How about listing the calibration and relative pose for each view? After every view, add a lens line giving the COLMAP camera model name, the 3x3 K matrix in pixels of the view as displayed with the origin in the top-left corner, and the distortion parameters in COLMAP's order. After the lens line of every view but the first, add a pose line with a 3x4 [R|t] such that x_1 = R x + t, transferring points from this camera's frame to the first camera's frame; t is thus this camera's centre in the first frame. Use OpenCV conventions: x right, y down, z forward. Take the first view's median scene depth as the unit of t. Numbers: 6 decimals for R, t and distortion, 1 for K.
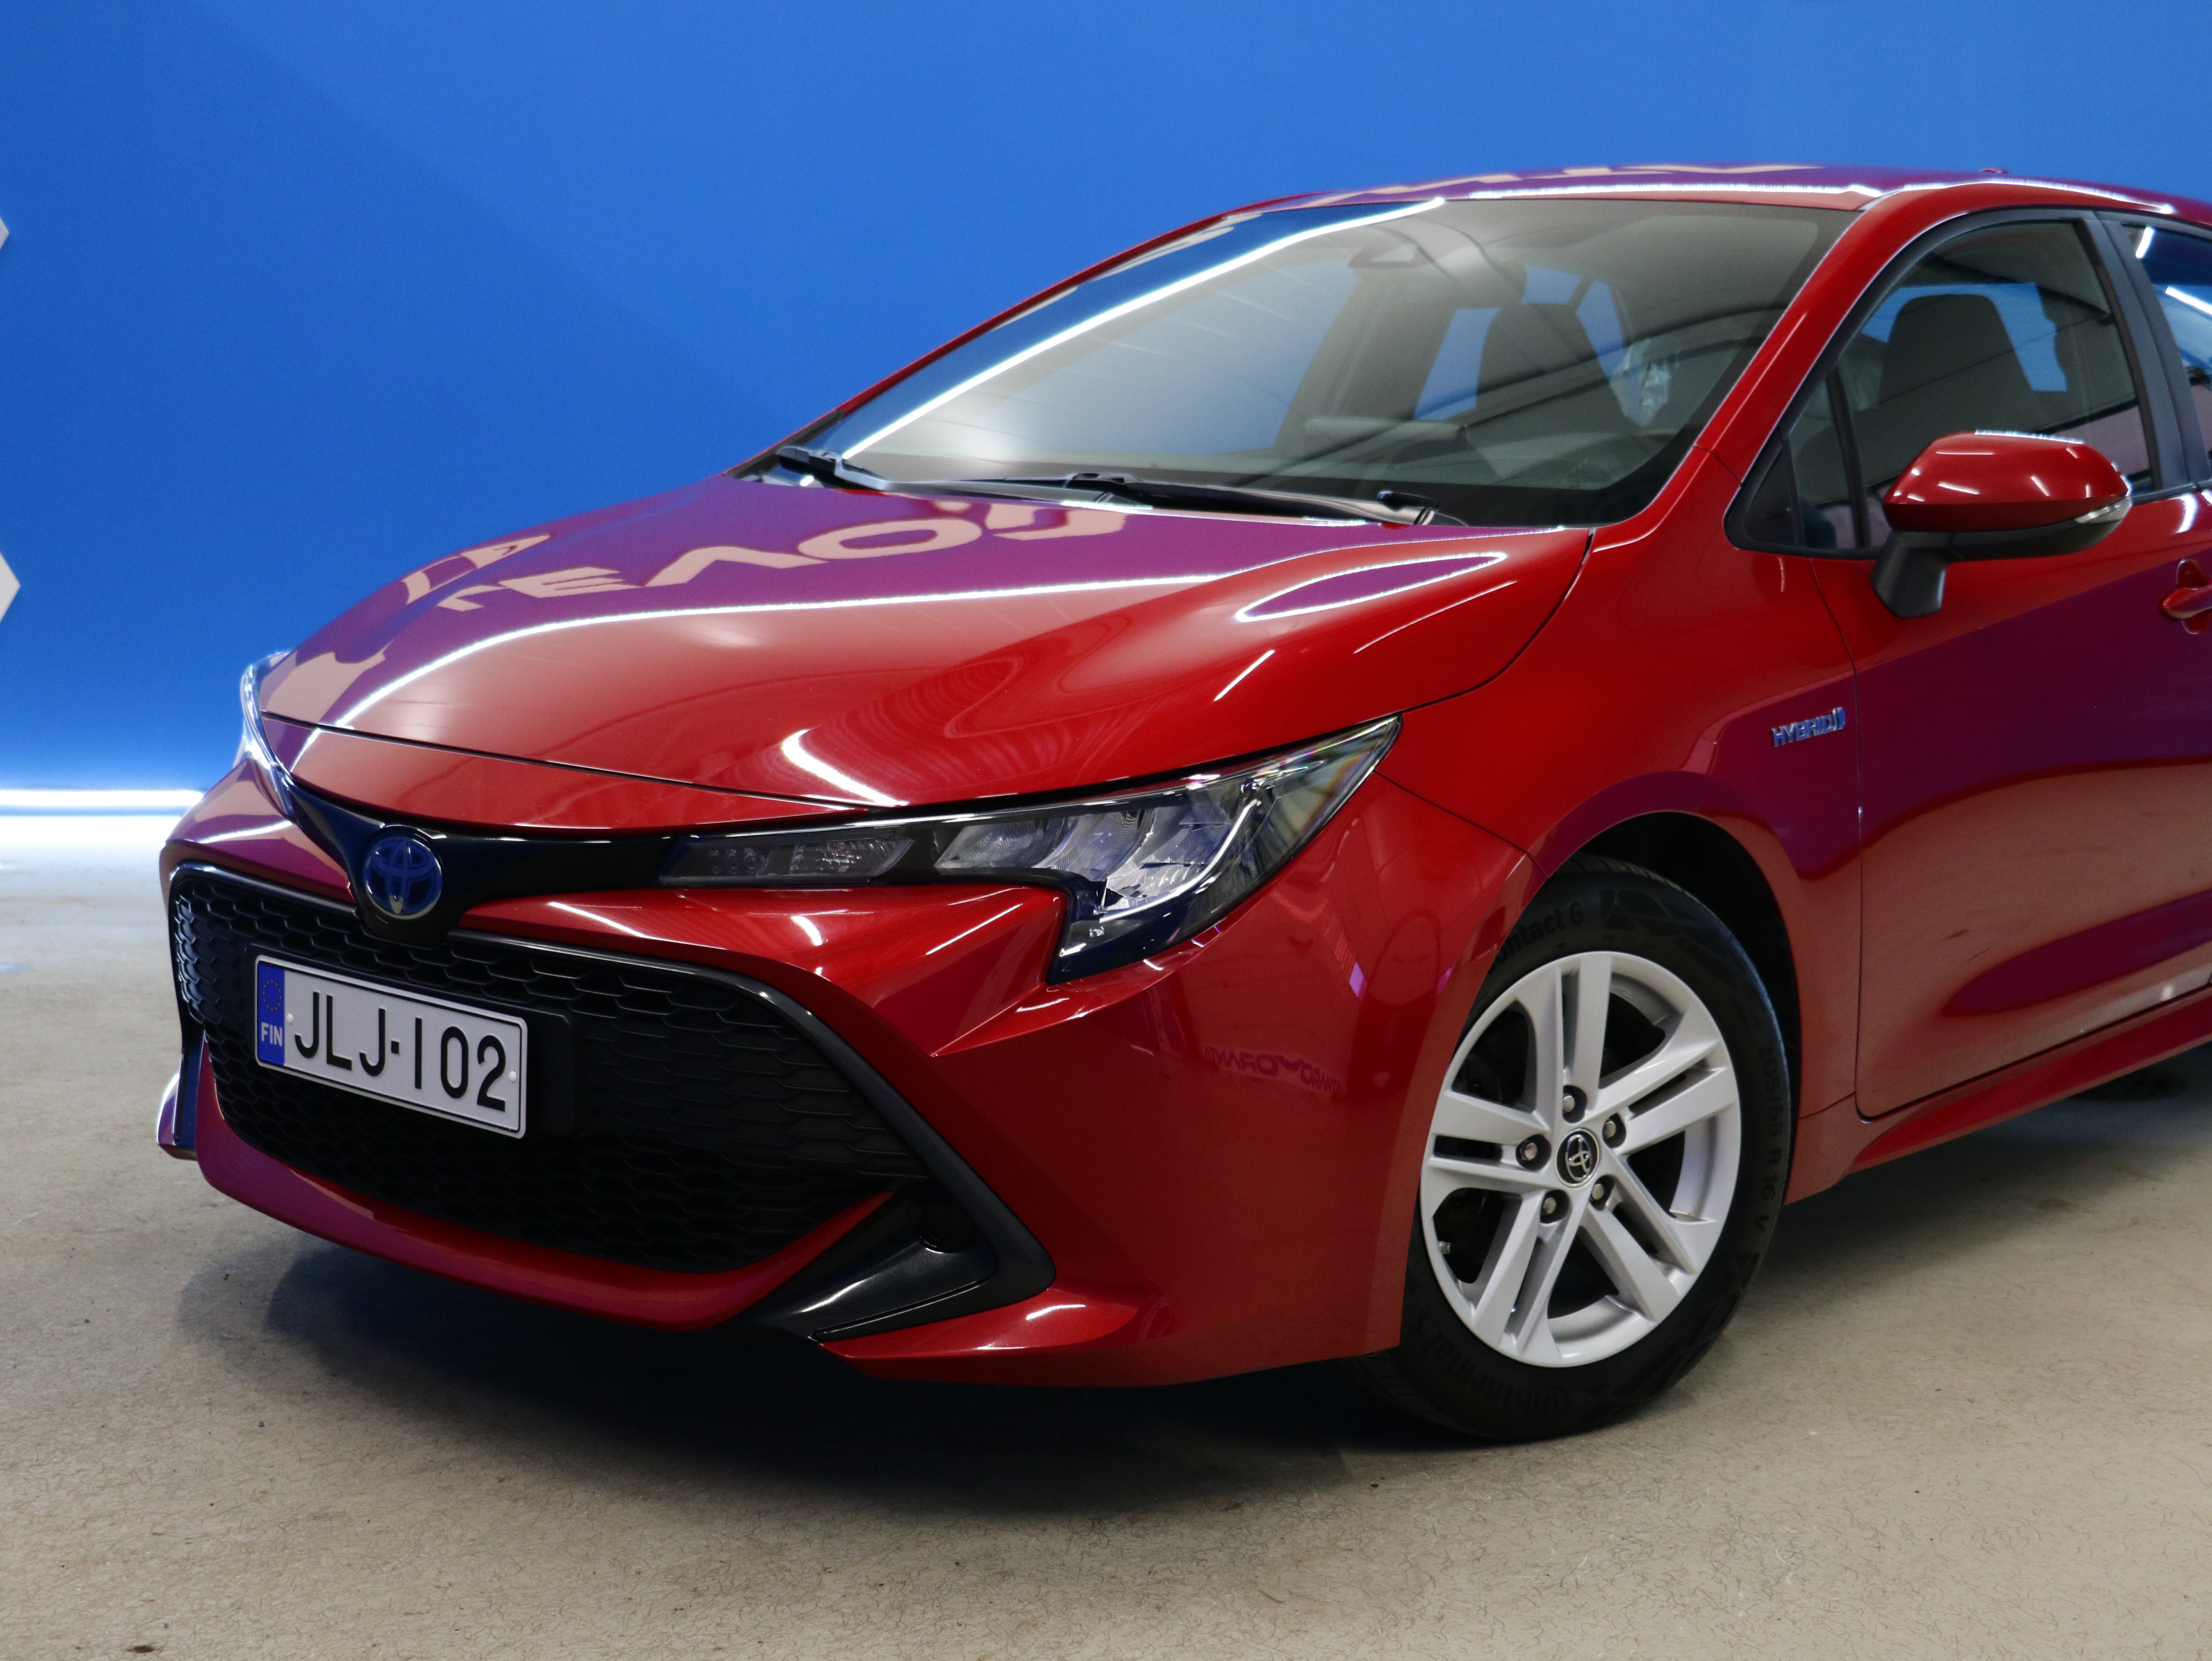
lens RADIAL K [[3153.3, 0, 1106.0], [0, 3153.3, 830.5], [0, 0, 1]] dist [-0.005605, 0.008077]
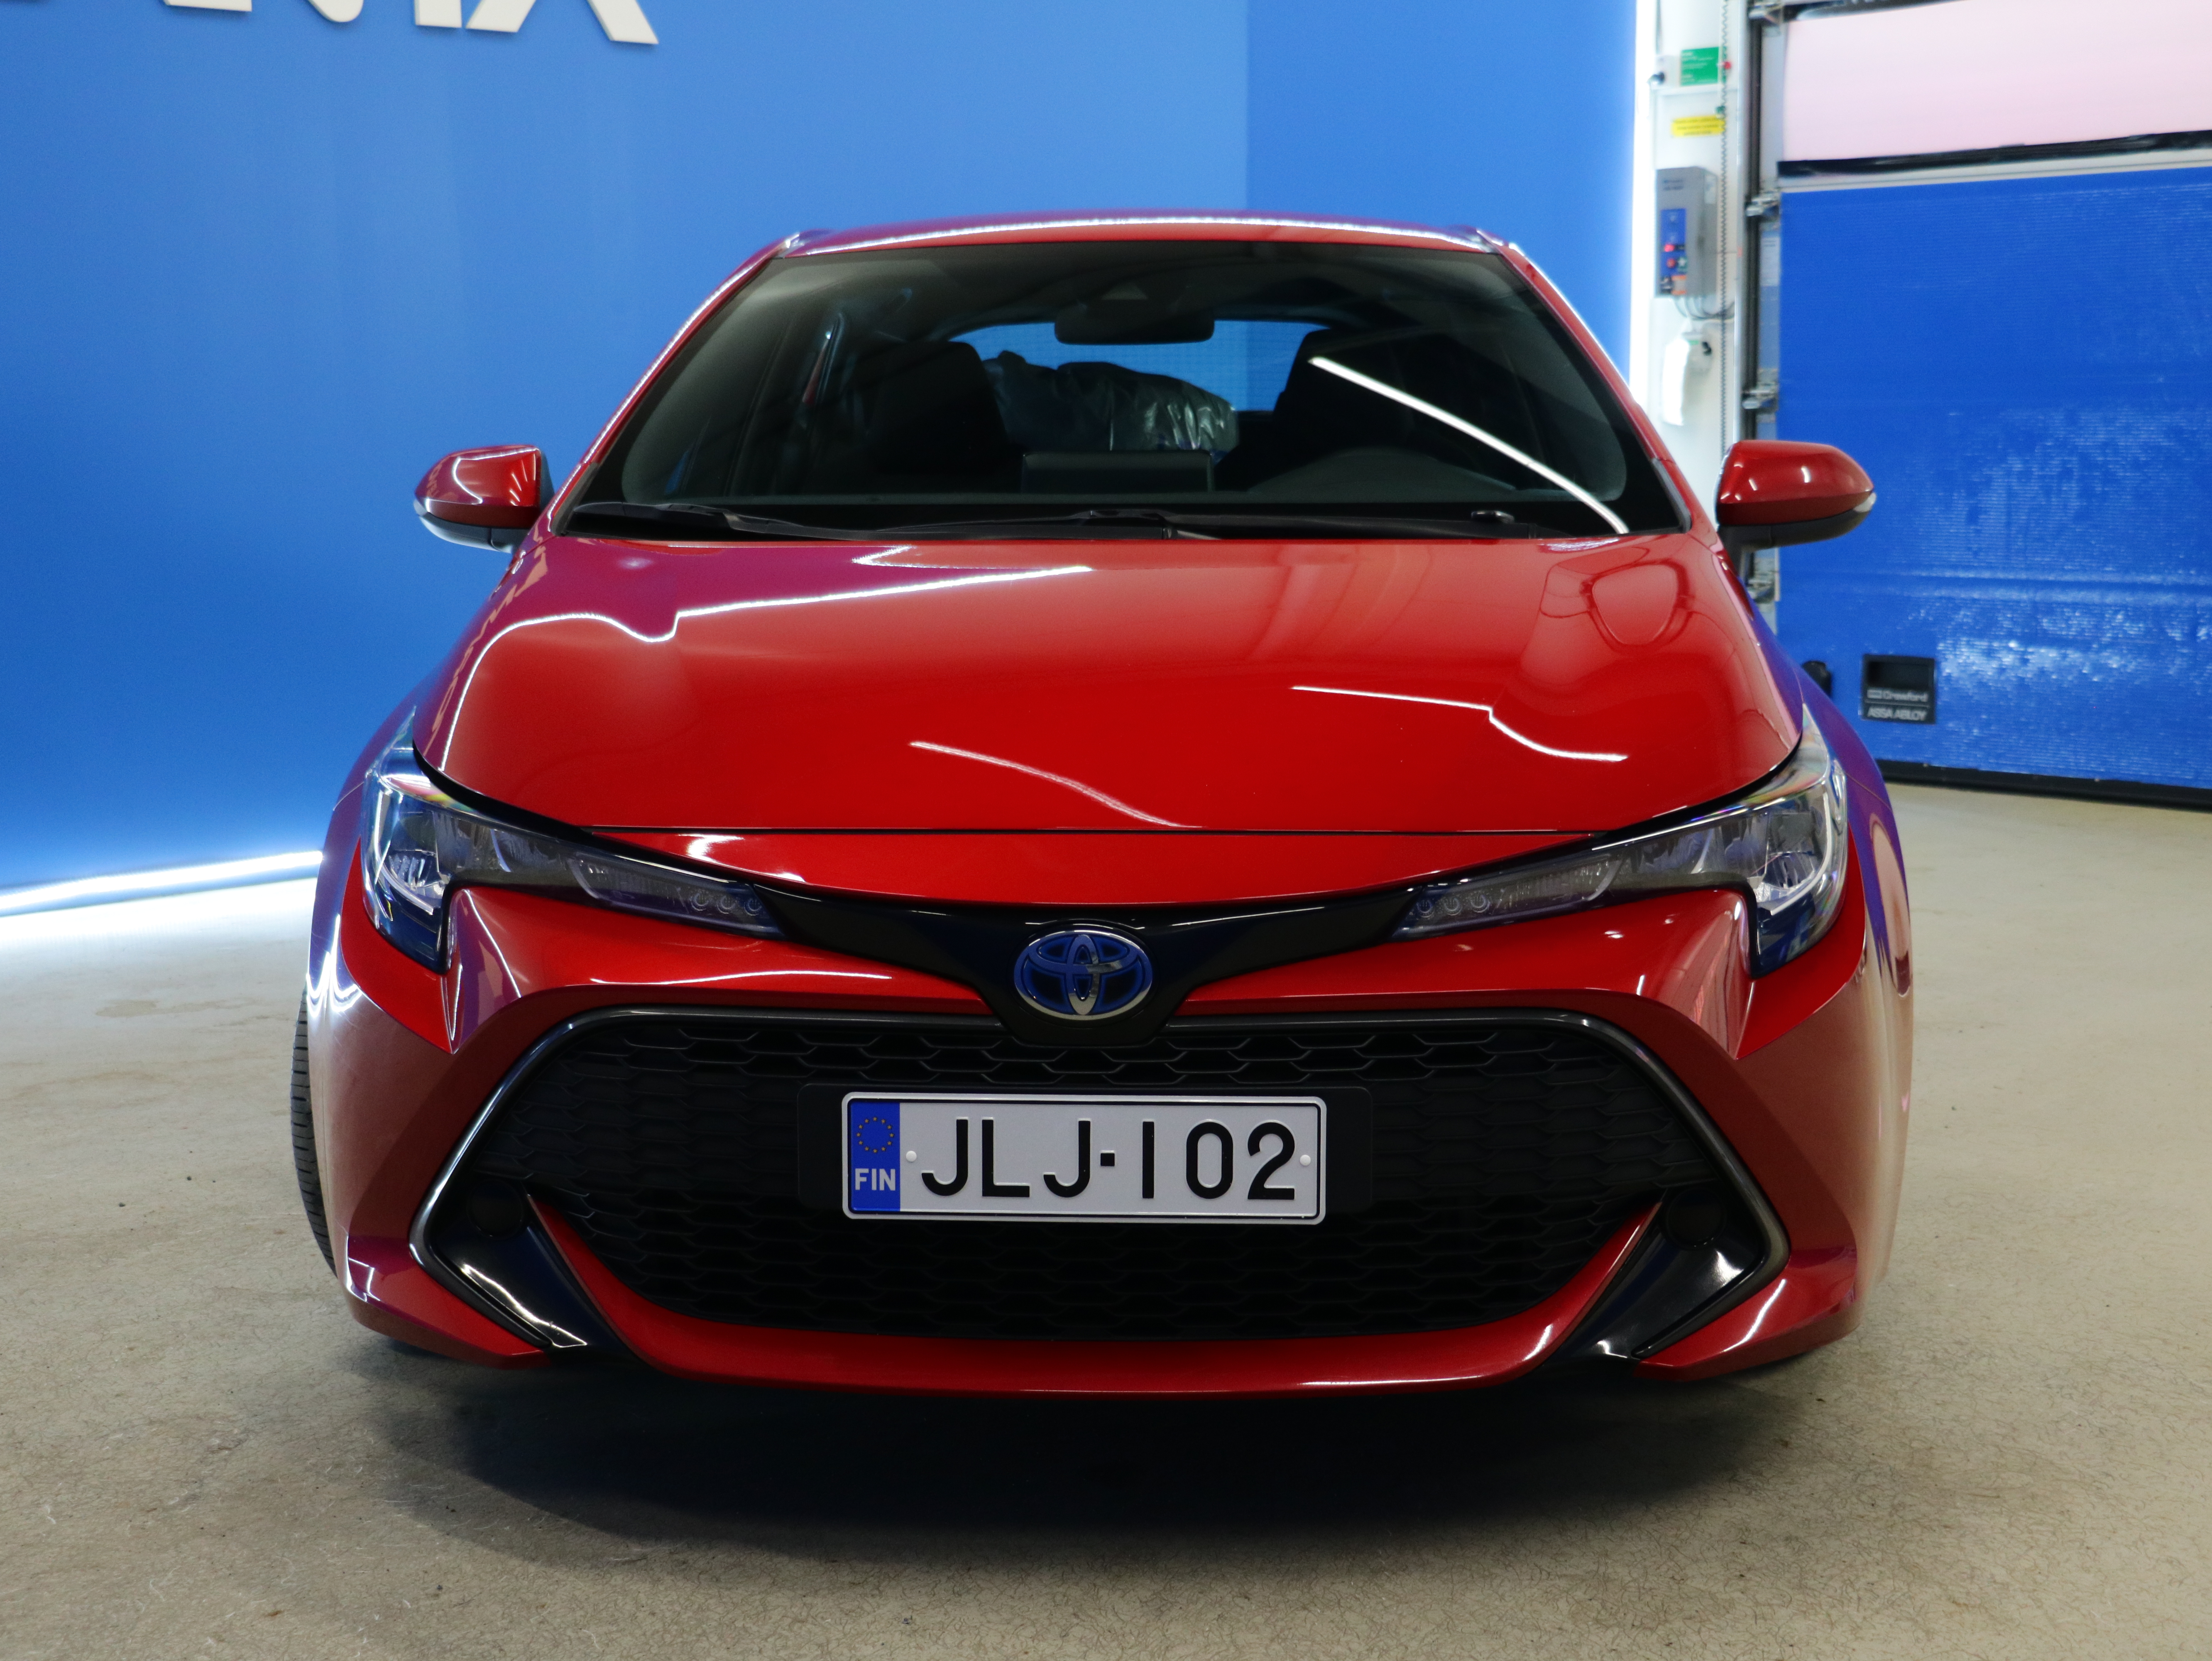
lens RADIAL K [[3153.3, 0, 1106.0], [0, 3153.3, 830.5], [0, 0, 1]] dist [-0.005605, 0.008077]
pose [[0.791230, -0.113651, 0.600865, -0.761989], [0.112925, 0.992834, 0.039088, -0.061287], [-0.601002, 0.036925, 0.798394, 0.269161]]
